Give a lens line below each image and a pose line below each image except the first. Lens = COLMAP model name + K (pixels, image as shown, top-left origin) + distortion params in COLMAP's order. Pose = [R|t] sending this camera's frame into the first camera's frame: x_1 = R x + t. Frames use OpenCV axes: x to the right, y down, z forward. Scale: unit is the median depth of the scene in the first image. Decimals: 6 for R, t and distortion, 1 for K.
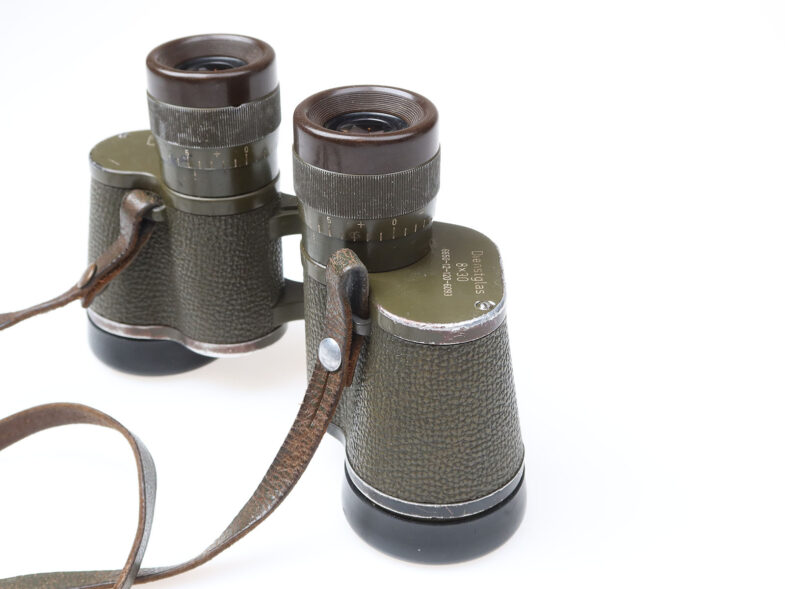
lens RADIAL K [[1242.5, 0, 392.5], [0, 1242.5, 294.5], [0, 0, 1]] dist [-0.048578, 0.030498]
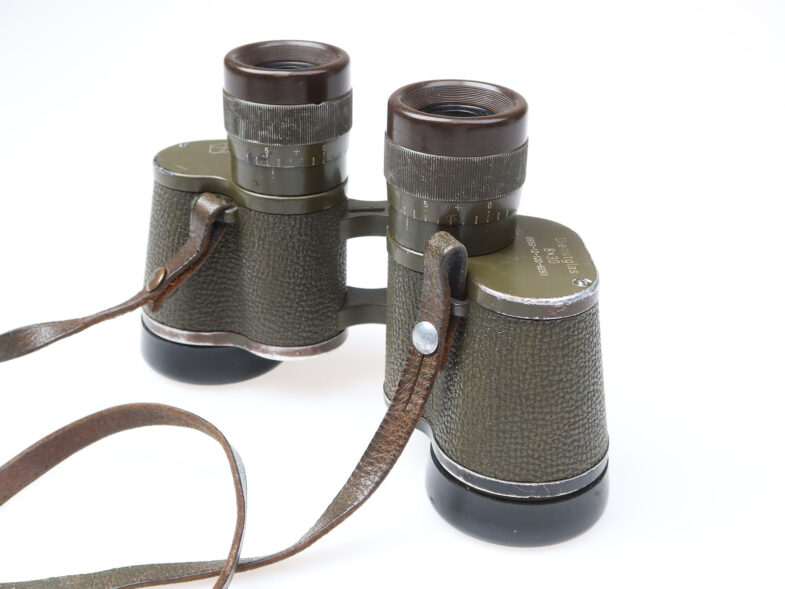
lens RADIAL K [[1242.5, 0, 392.5], [0, 1242.5, 294.5], [0, 0, 1]] dist [-0.048578, 0.030498]
pose [[0.997179, -0.013207, 0.073894, -0.147741], [0.018787, 0.996981, -0.075340, 0.086609], [-0.072676, 0.076516, 0.994416, -0.010587]]
